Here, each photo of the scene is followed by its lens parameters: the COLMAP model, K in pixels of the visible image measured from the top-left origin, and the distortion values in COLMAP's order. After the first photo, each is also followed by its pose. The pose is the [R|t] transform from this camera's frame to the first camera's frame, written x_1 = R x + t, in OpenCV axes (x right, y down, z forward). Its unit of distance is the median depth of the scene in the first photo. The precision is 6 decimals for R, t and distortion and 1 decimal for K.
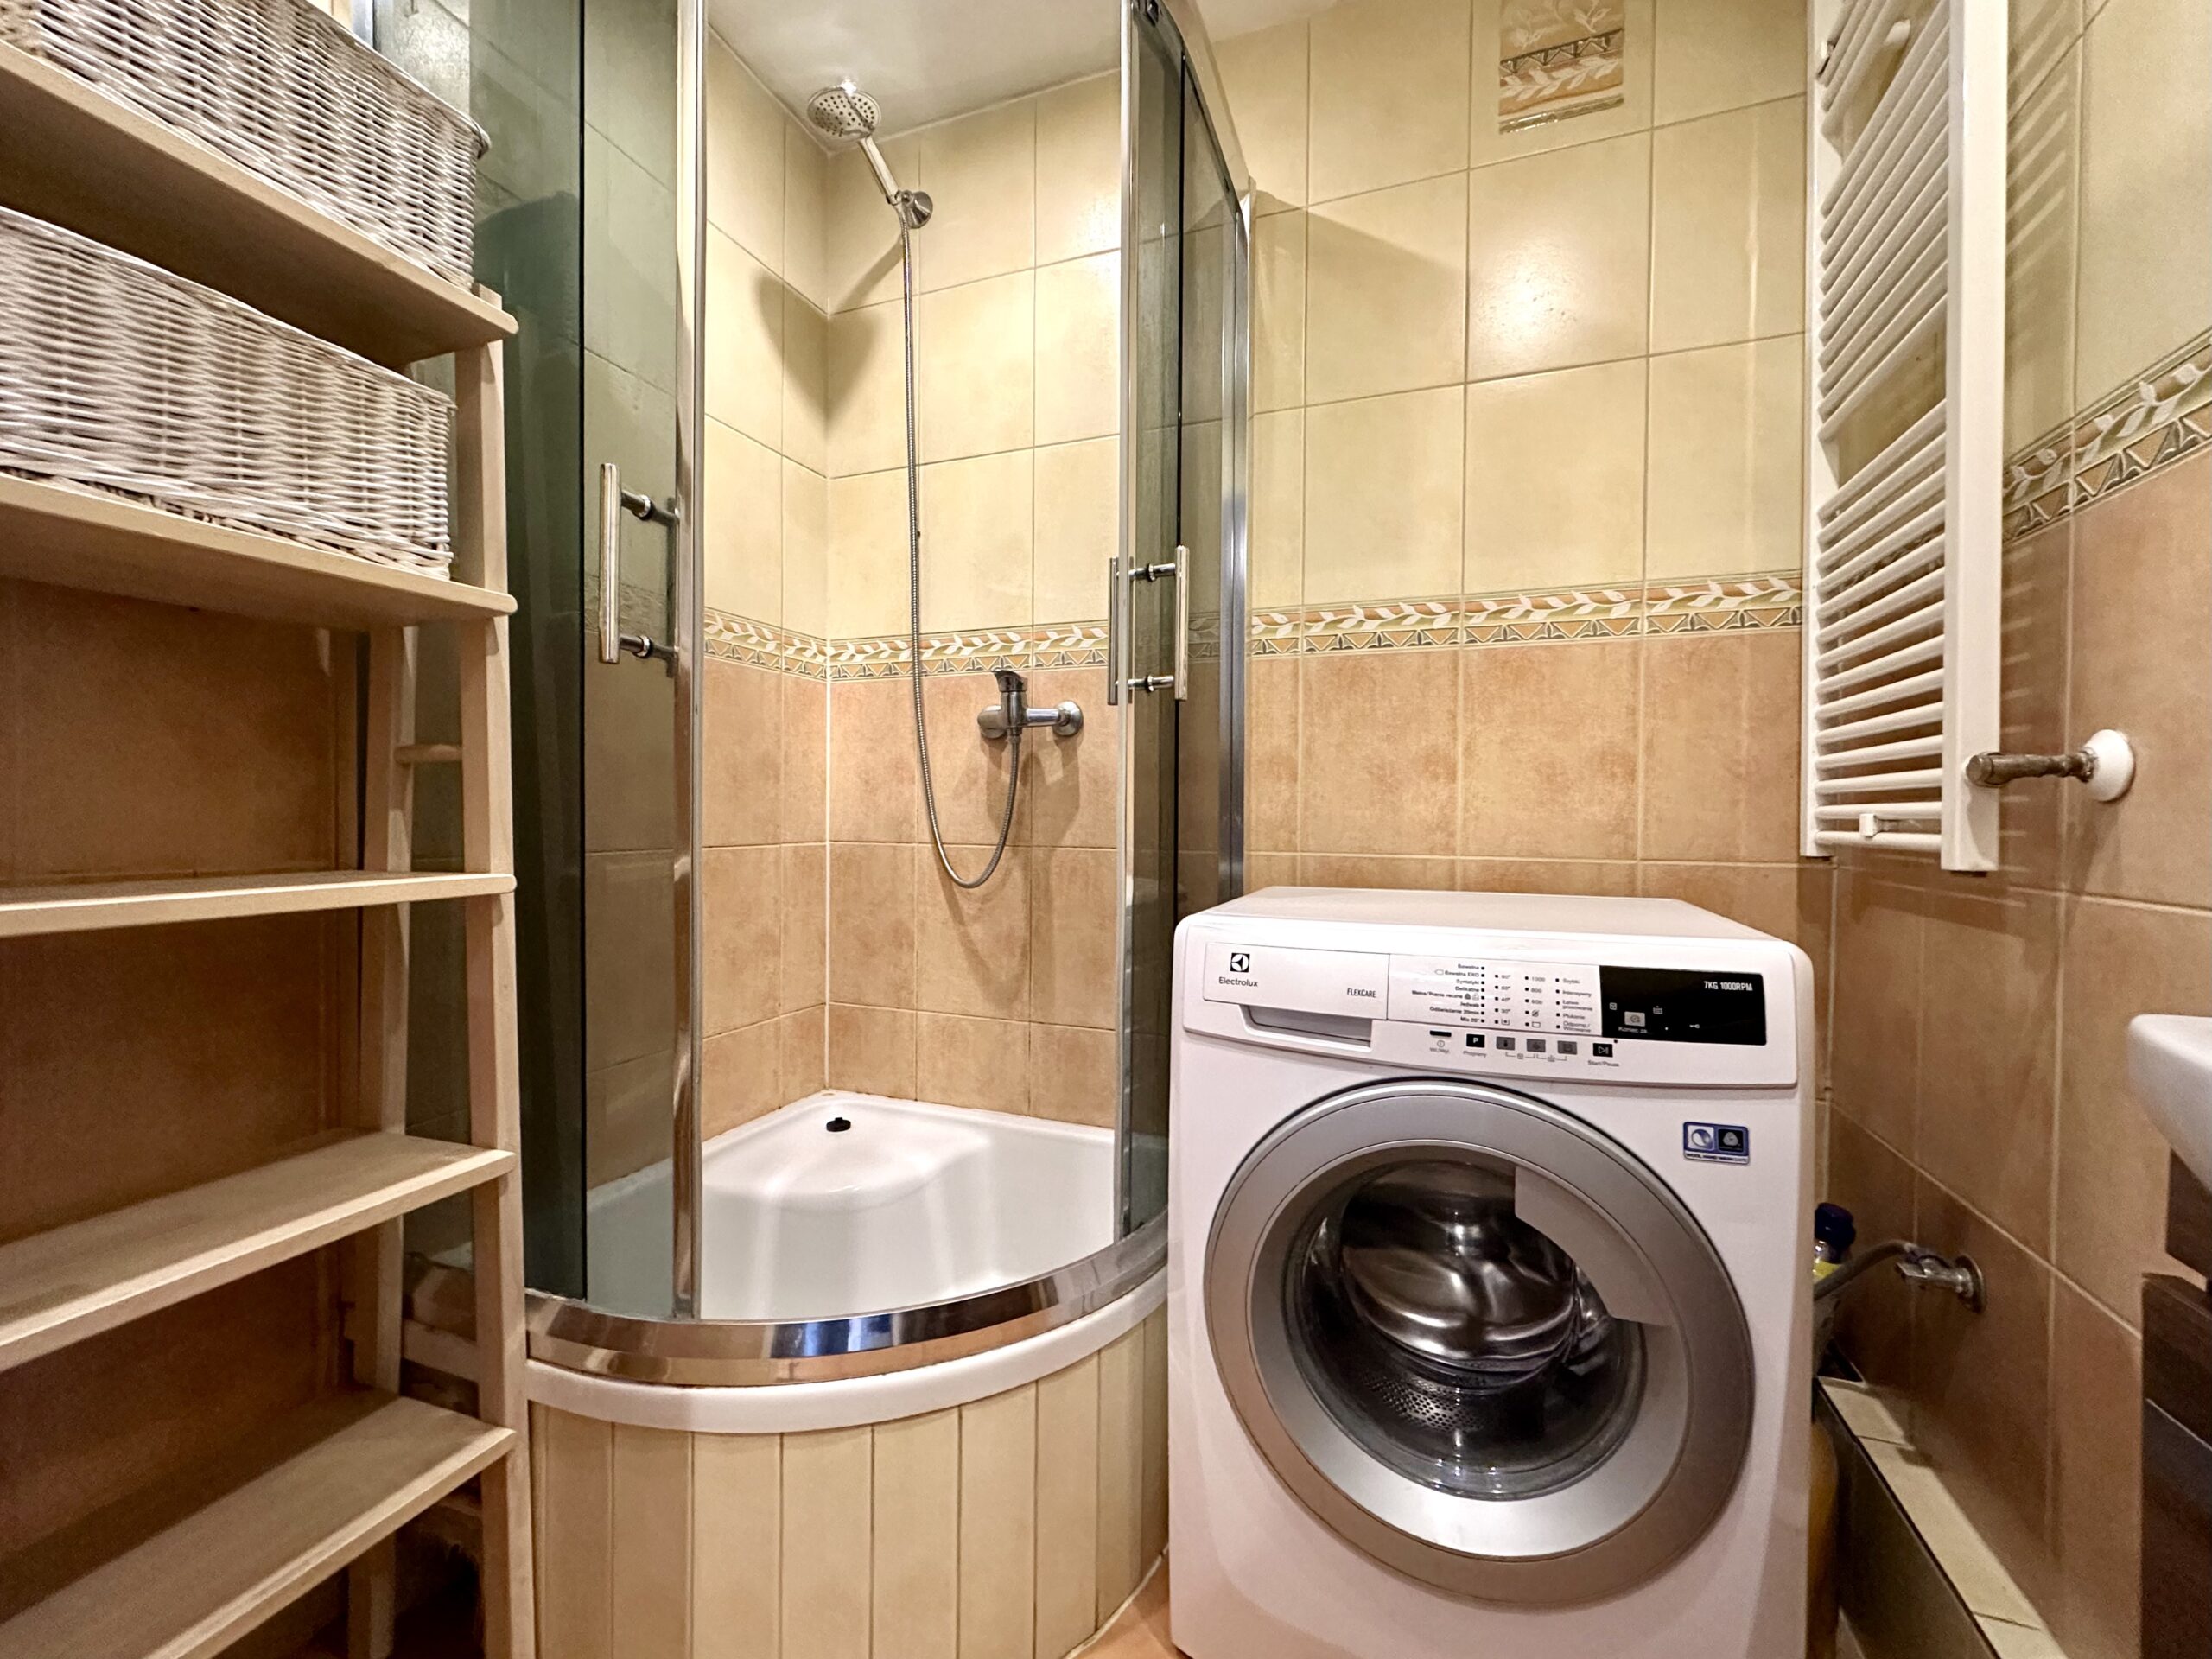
lens RADIAL K [[895.8, 0, 1099.1], [0, 895.8, 827.0], [0, 0, 1]] dist [-0.001719, 0.000351]
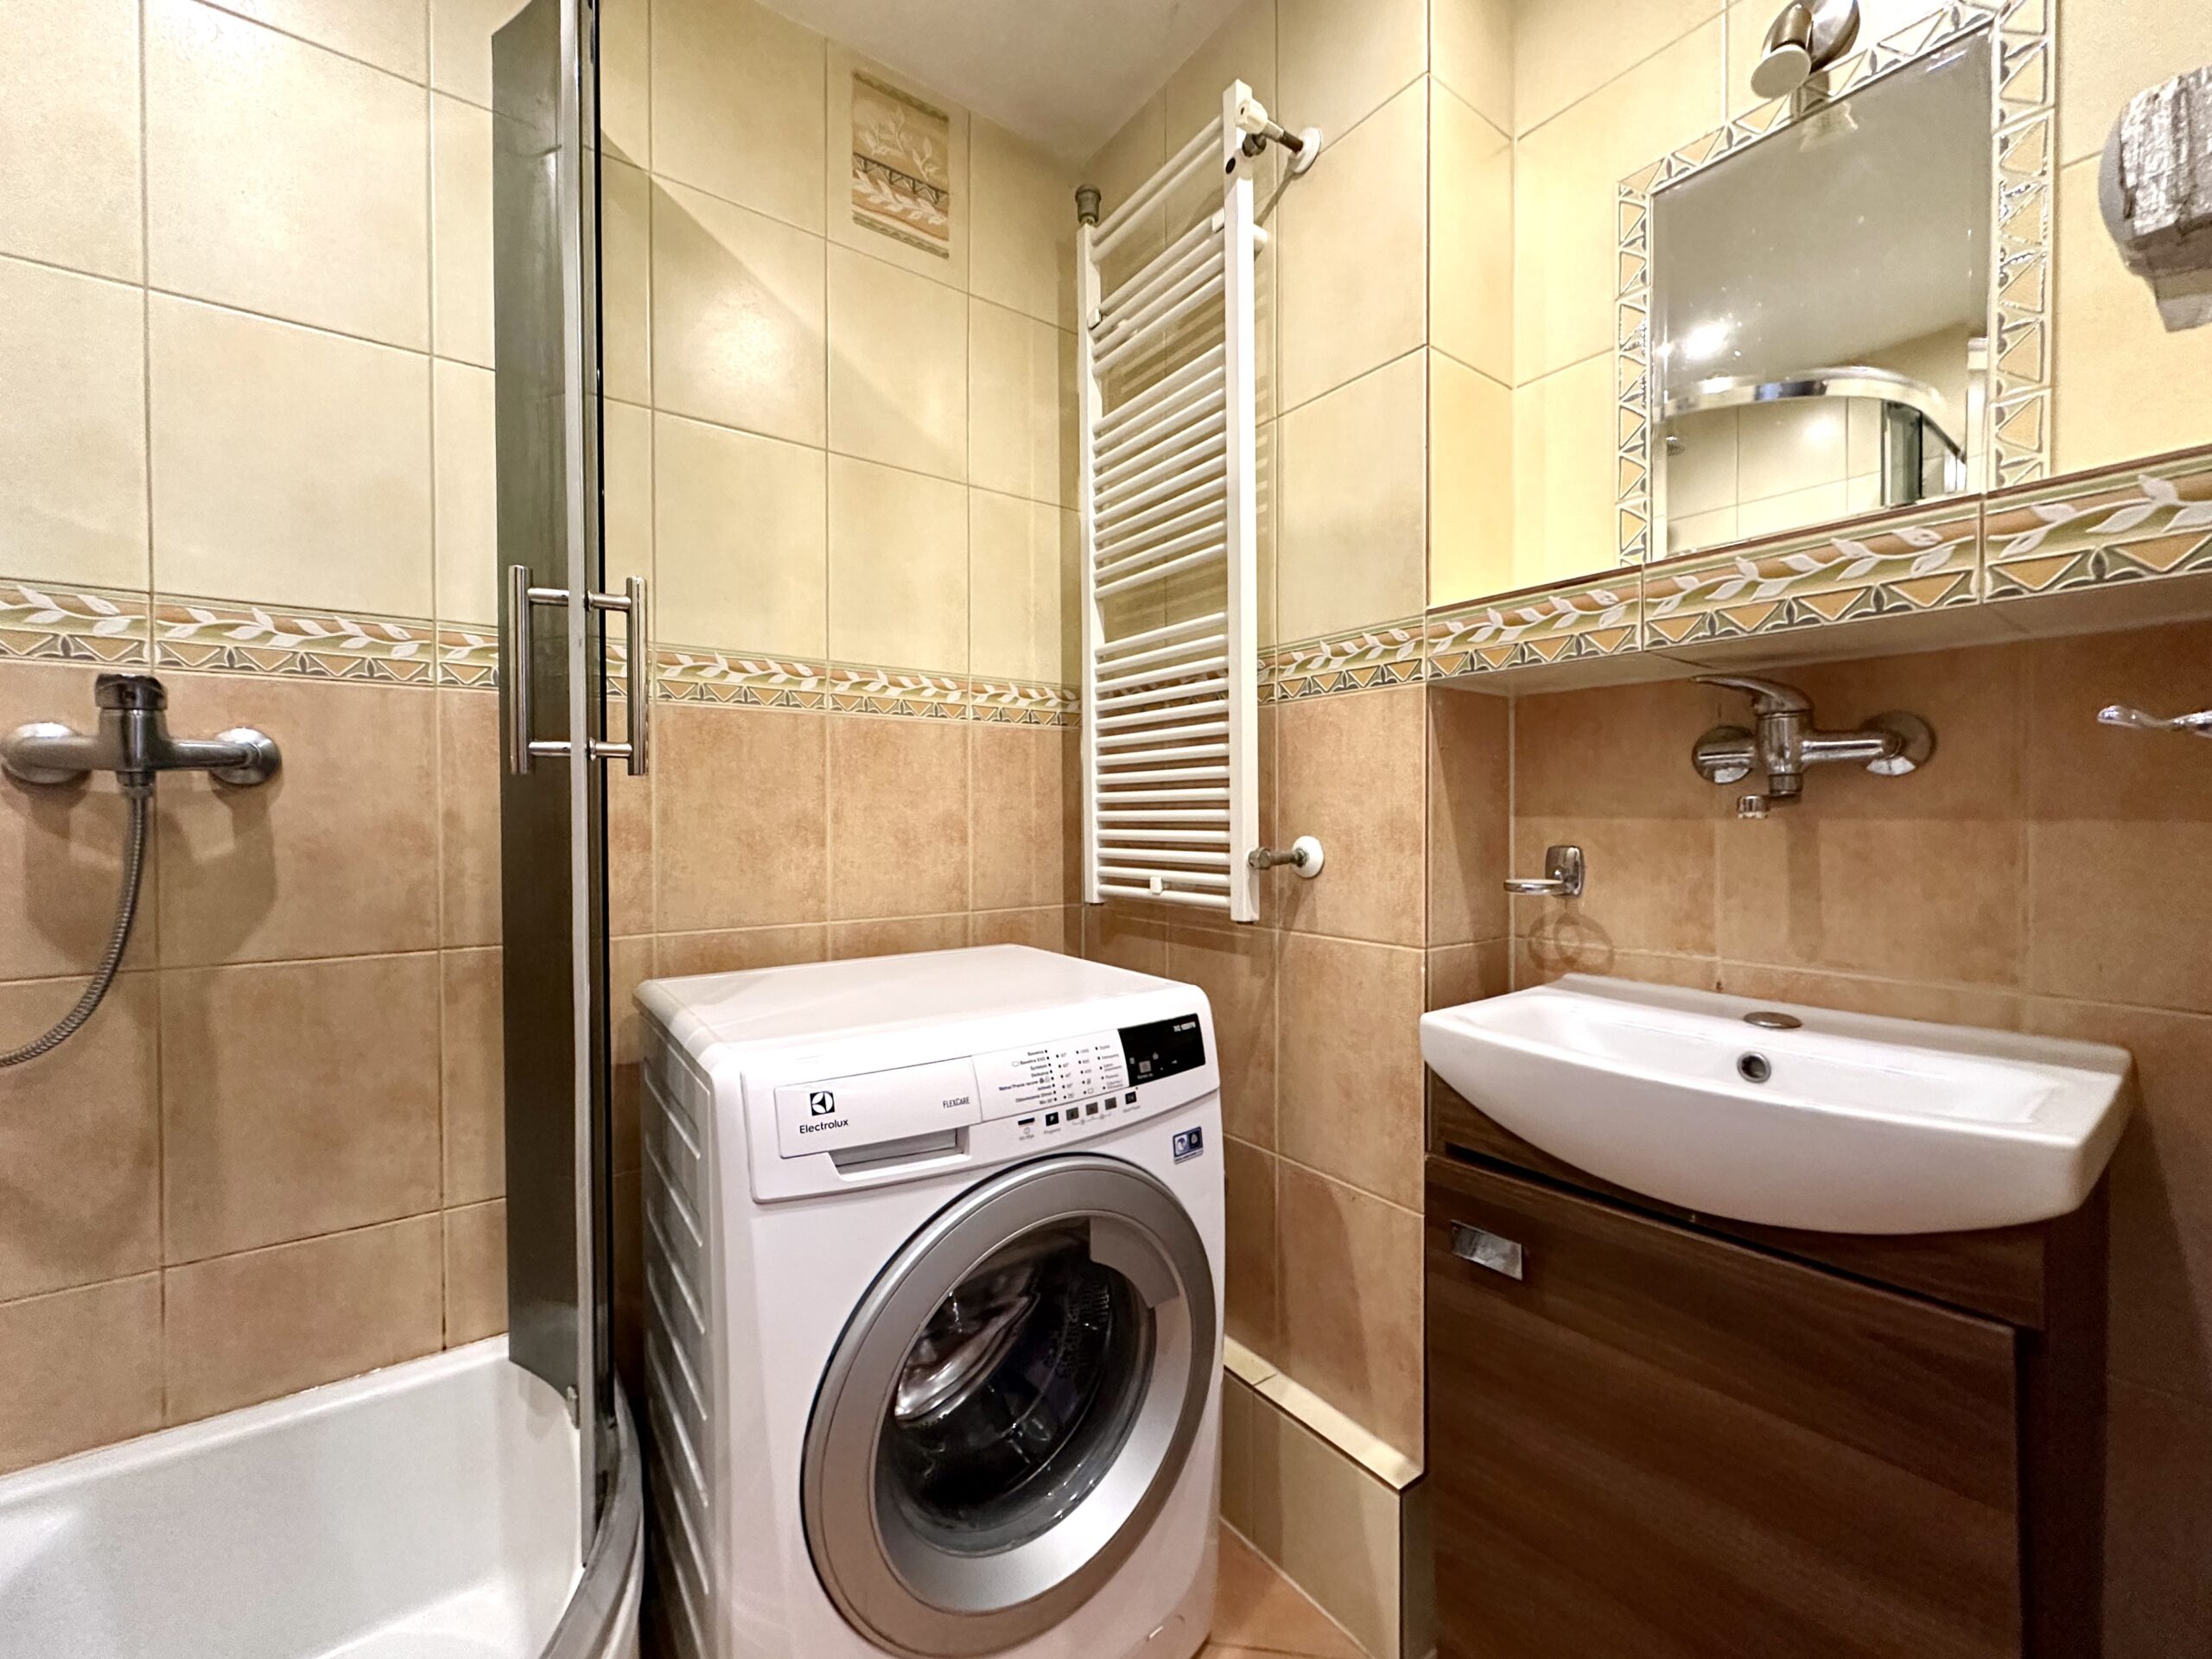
lens RADIAL K [[900.7, 0, 1099.4], [0, 900.7, 827.6], [0, 0, 1]] dist [-0.002734, -0.000206]
pose [[0.543679, -0.022688, 0.838987, -0.308042], [0.021480, 0.999683, 0.013114, -0.087956], [-0.839019, 0.010892, 0.543994, 0.218849]]
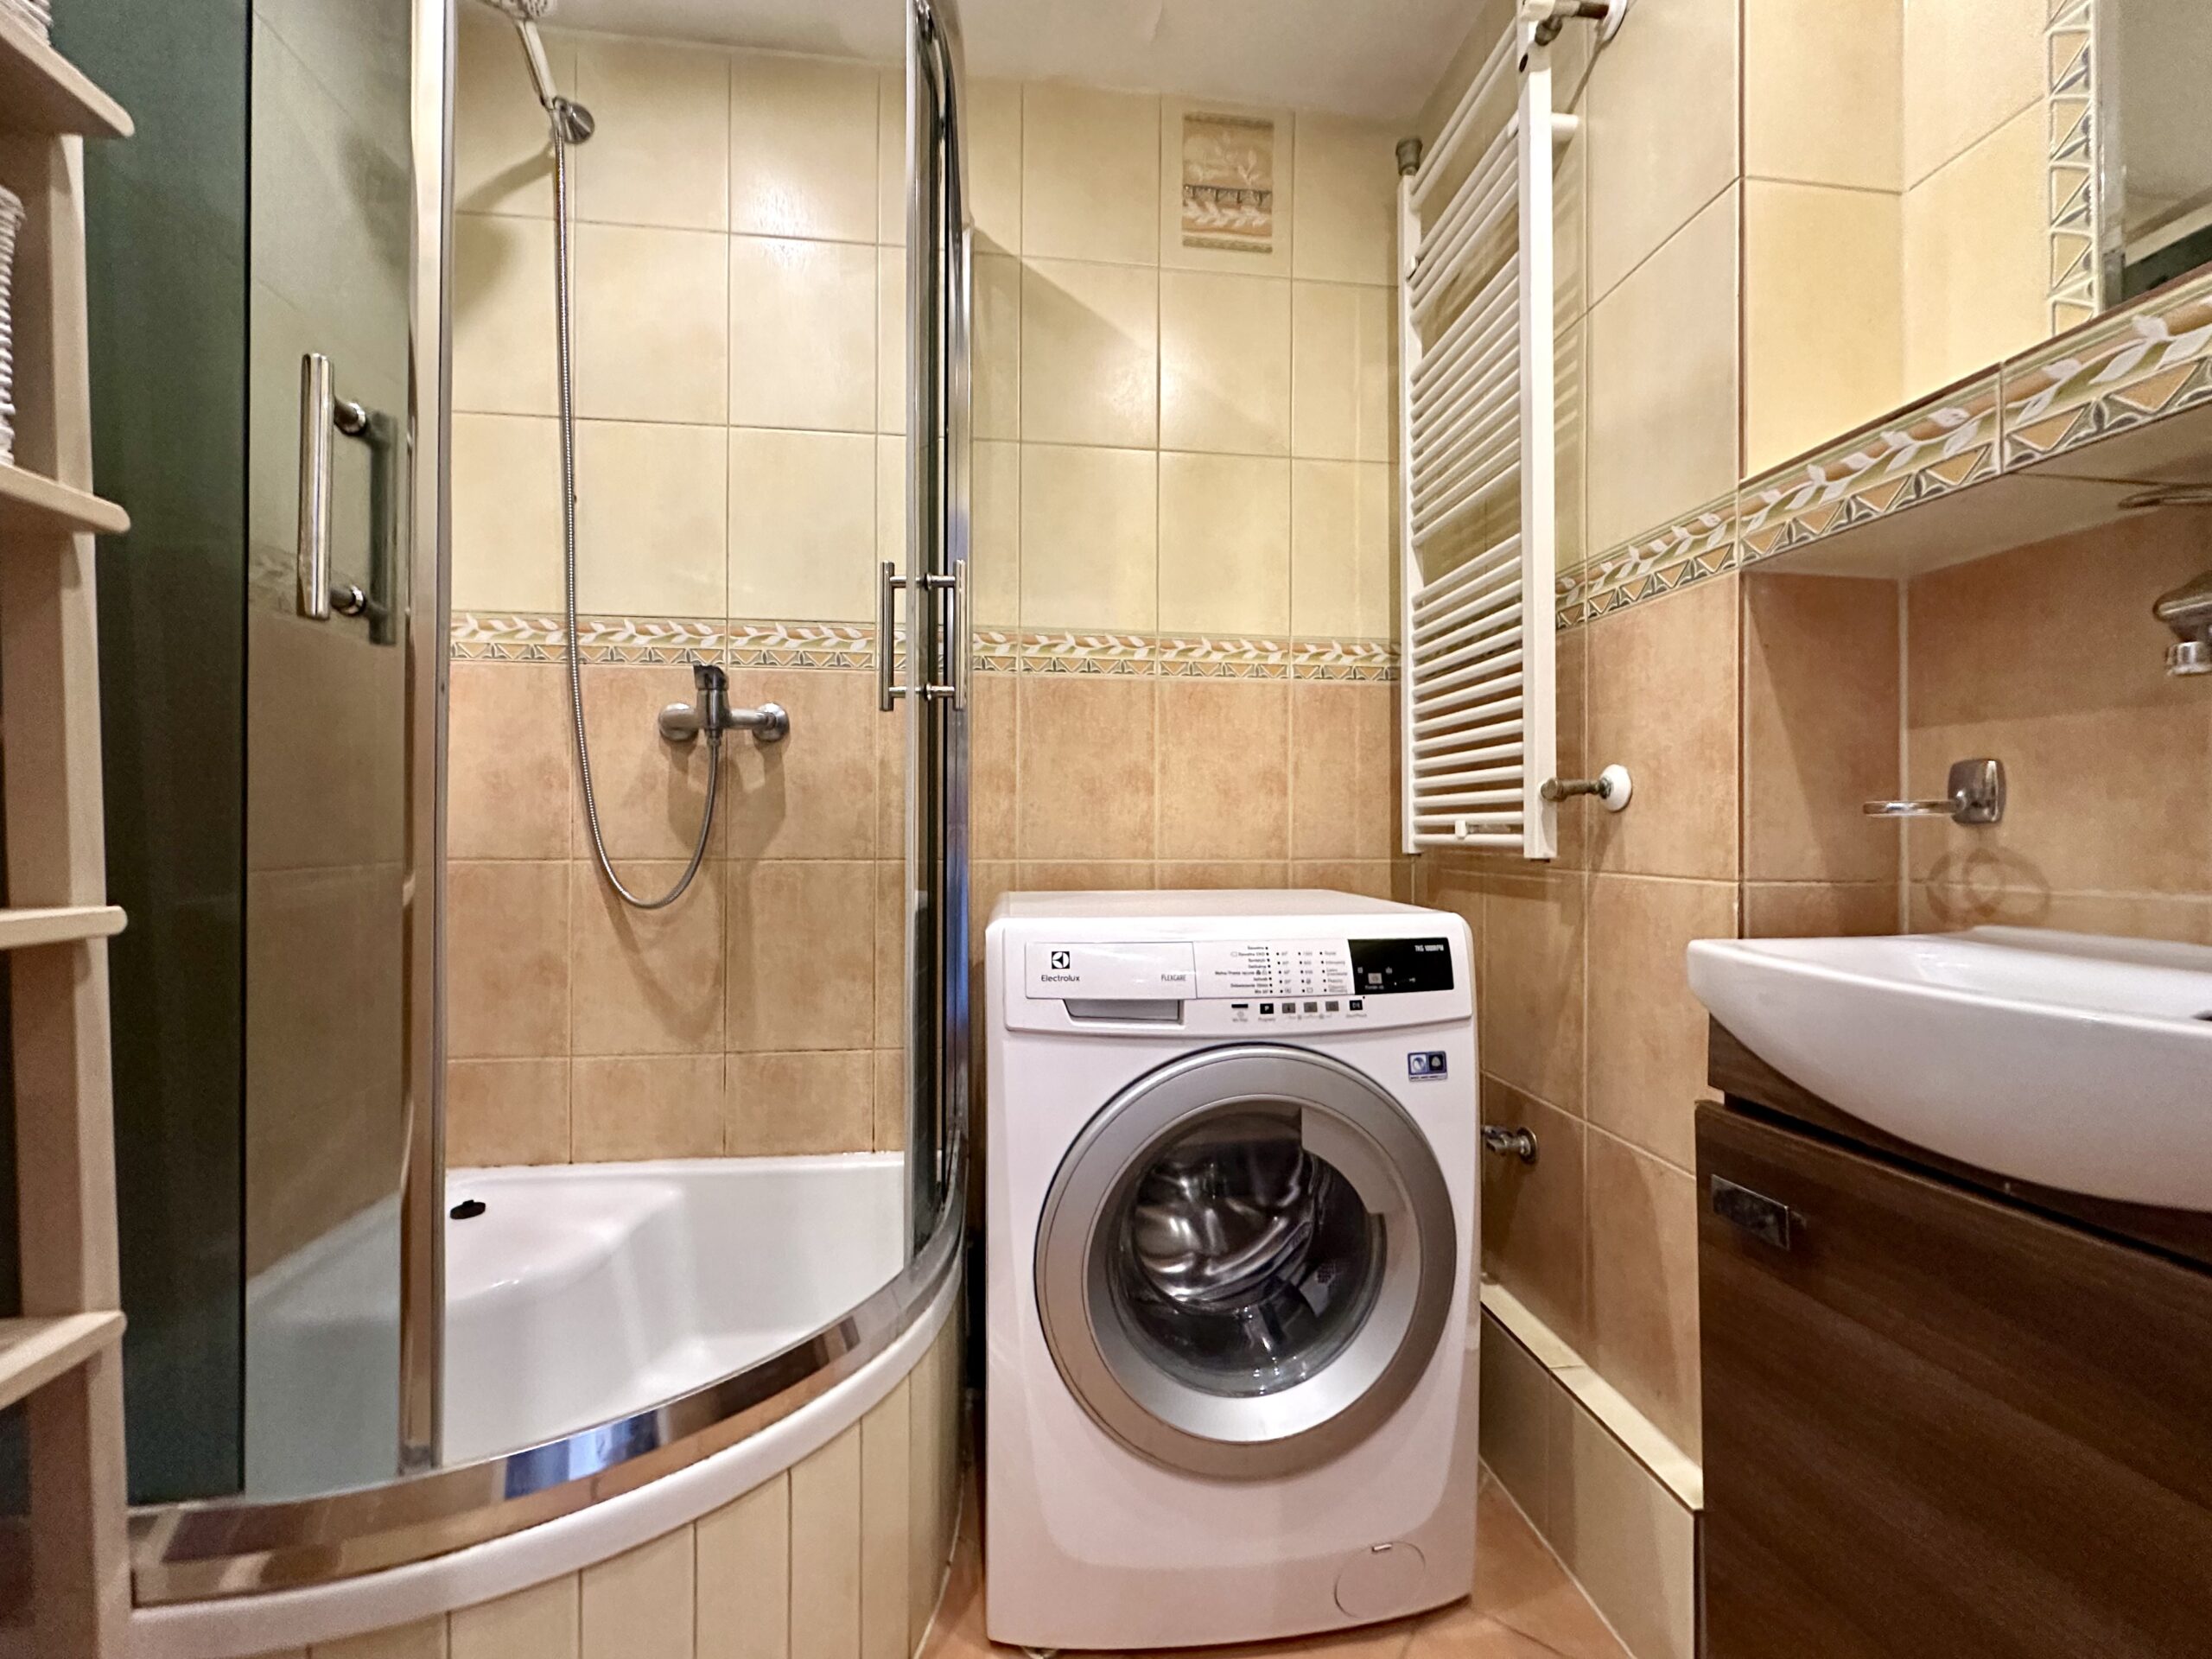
lens RADIAL K [[892.3, 0, 1096.3], [0, 892.3, 825.9], [0, 0, 1]] dist [-0.000919, 0.000218]
pose [[0.885921, -0.002819, 0.463828, -0.217405], [0.010590, 0.999844, -0.014150, 0.005147], [-0.463716, 0.017448, 0.885812, 0.026763]]
